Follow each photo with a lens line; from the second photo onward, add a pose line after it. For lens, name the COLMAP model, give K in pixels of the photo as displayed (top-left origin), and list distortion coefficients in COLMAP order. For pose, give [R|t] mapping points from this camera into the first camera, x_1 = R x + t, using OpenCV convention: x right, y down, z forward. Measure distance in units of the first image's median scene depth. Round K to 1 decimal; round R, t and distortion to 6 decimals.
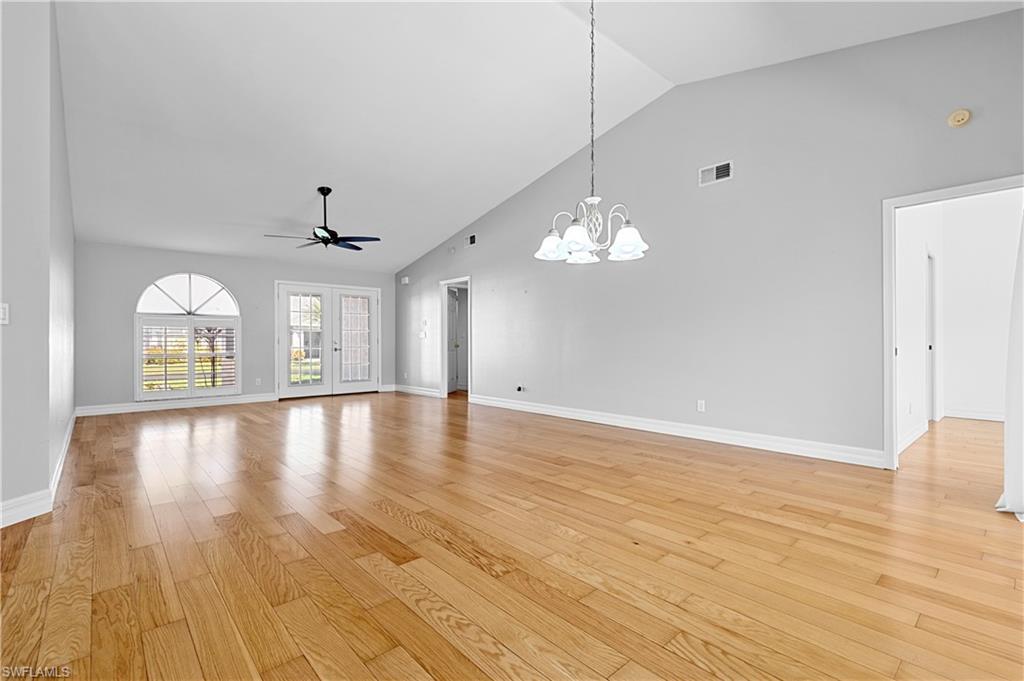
lens RADIAL K [[461.6, 0, 512.8], [0, 461.6, 338.9], [0, 0, 1]] dist [0.004879, -0.000514]
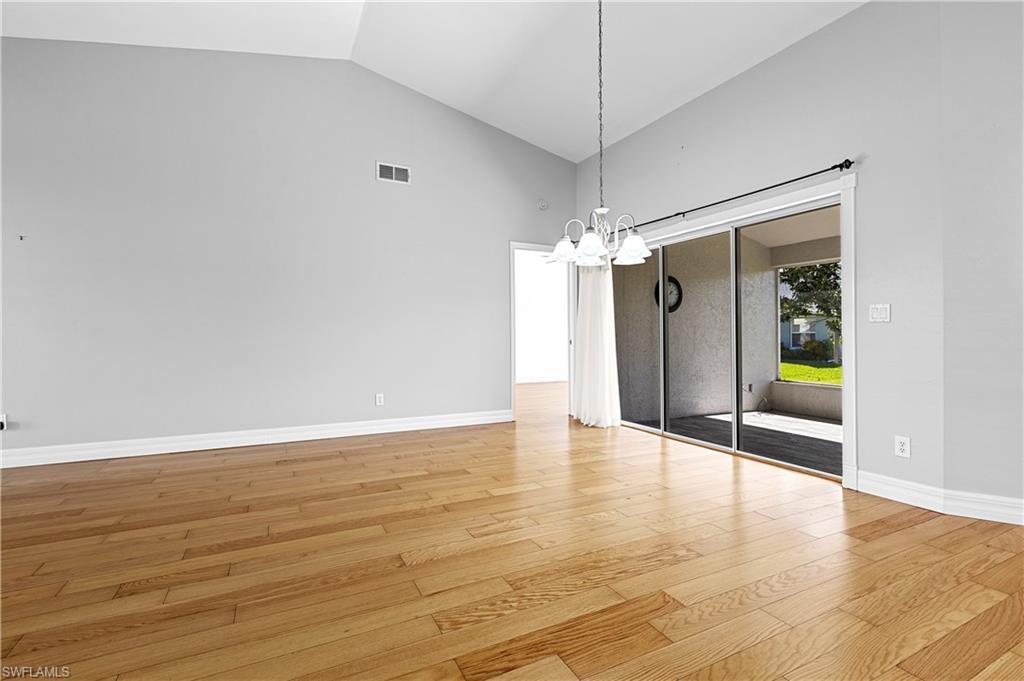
lens RADIAL K [[461.6, 0, 510.6], [0, 461.6, 333.9], [0, 0, 1]] dist [0.004879, -0.000514]
pose [[0.264424, 0.002508, 0.964403, -0.810071], [-0.009160, 0.999958, -0.000089, -0.000885], [-0.964363, -0.008810, 0.264436, 0.772069]]
